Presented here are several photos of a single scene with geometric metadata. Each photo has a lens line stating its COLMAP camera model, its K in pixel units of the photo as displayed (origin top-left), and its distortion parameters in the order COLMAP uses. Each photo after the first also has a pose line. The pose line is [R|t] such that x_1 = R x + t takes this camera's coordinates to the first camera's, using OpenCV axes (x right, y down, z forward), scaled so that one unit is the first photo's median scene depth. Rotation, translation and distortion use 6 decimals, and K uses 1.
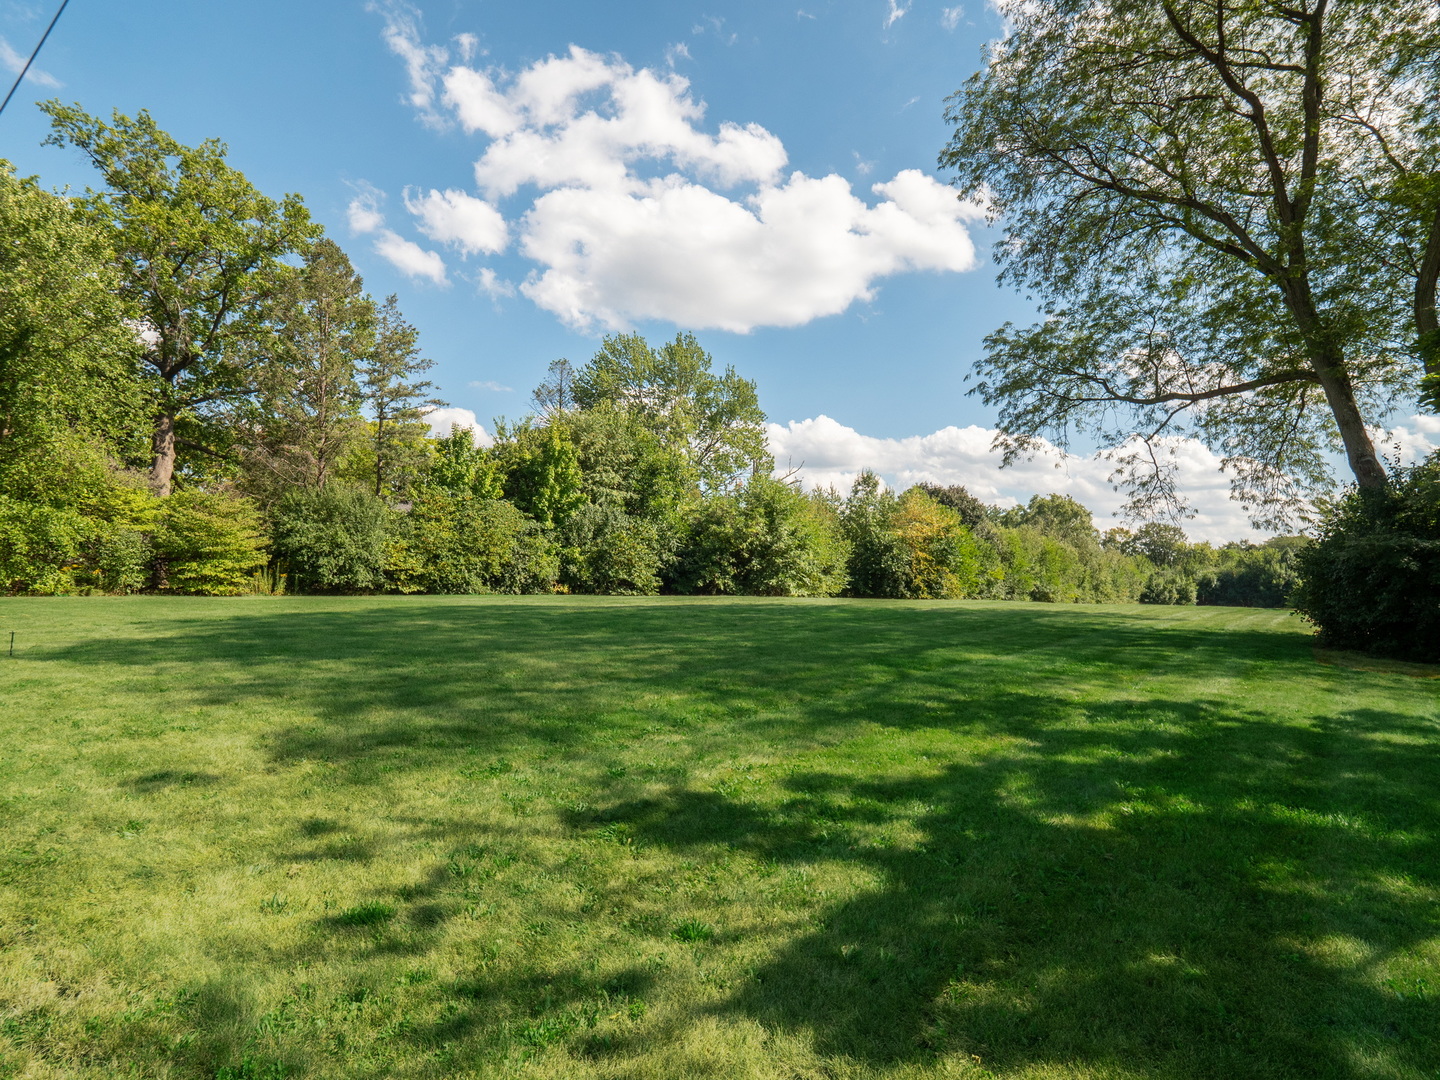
lens RADIAL K [[812.9, 0, 707.6], [0, 812.9, 534.0], [0, 0, 1]] dist [0.002613, -0.000267]
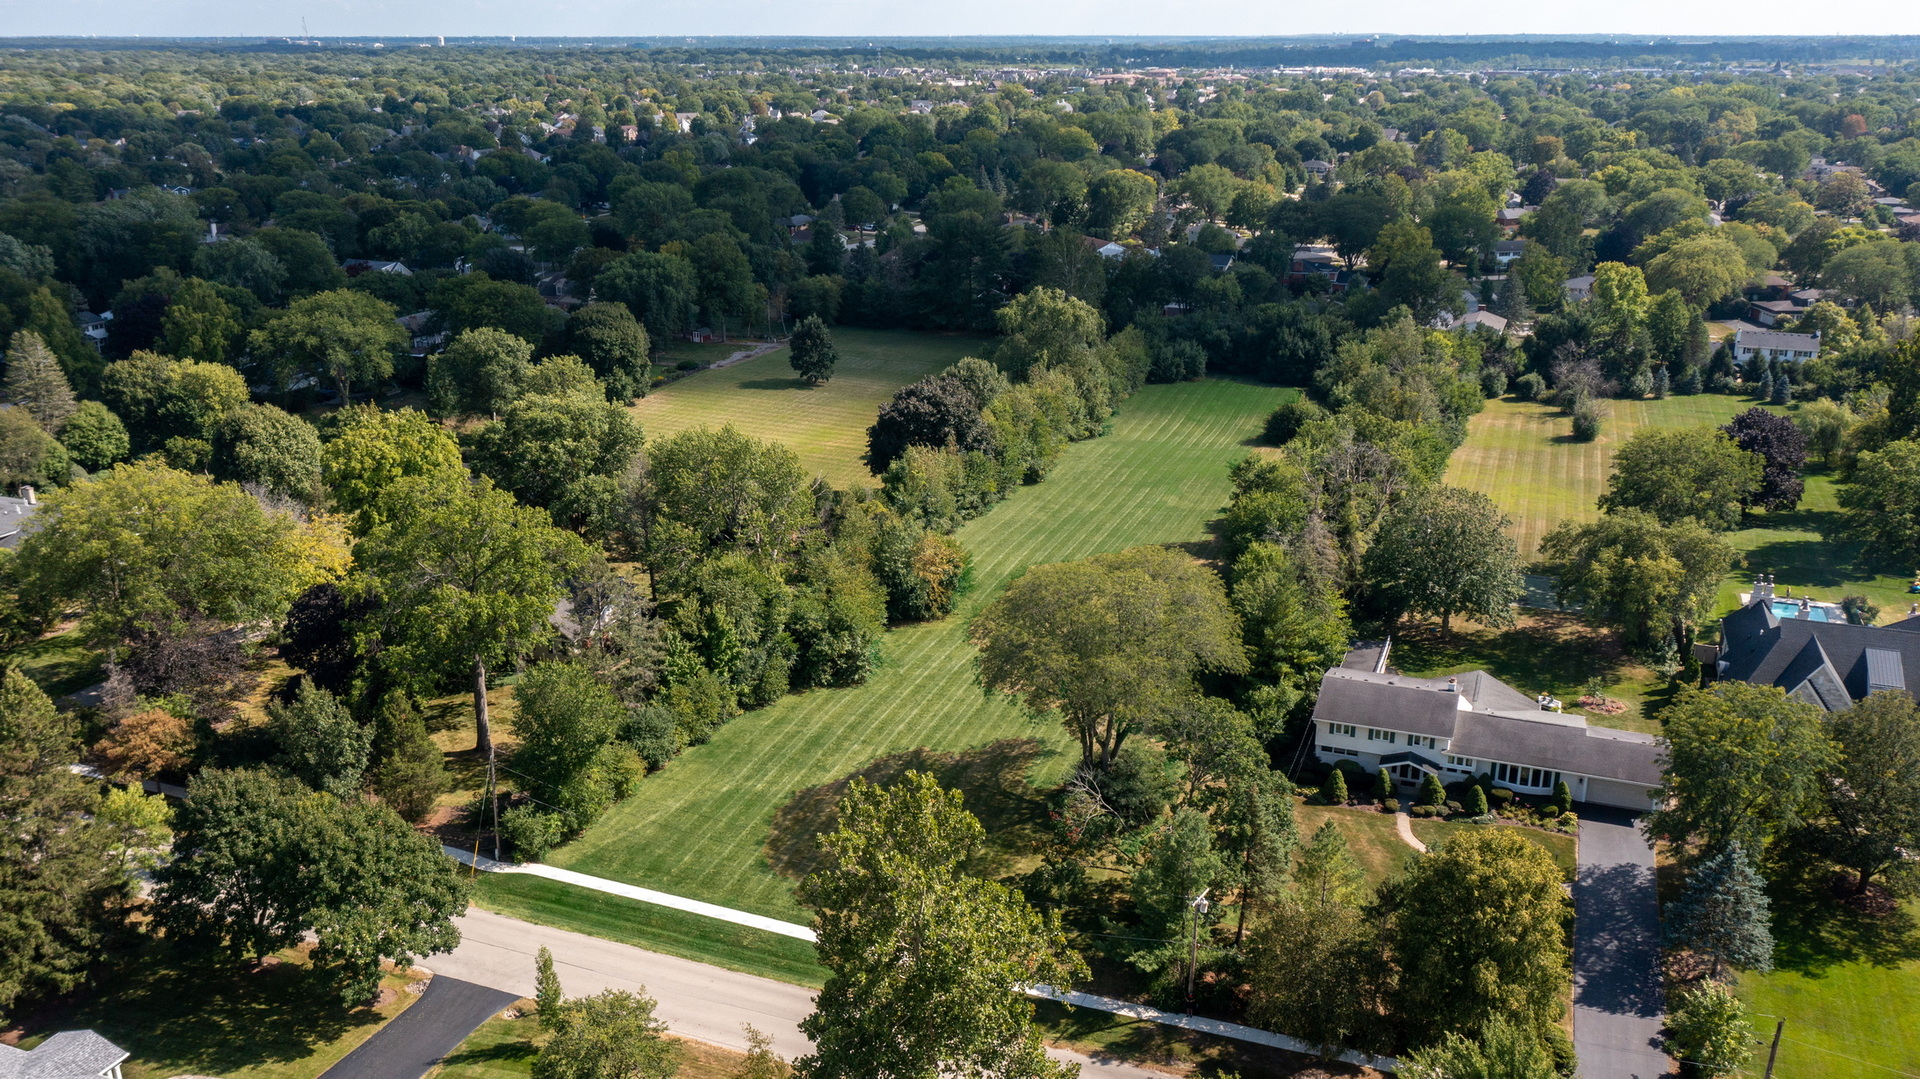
lens RADIAL K [[1548.4, 0, 969.0], [0, 1548.4, 548.2], [0, 0, 1]] dist [0.005674, 0.000985]
pose [[0.948280, -0.123515, 0.292419, -0.446109], [0.006916, 0.929014, 0.369980, -1.017695], [-0.317359, -0.348822, 0.881820, -1.319177]]
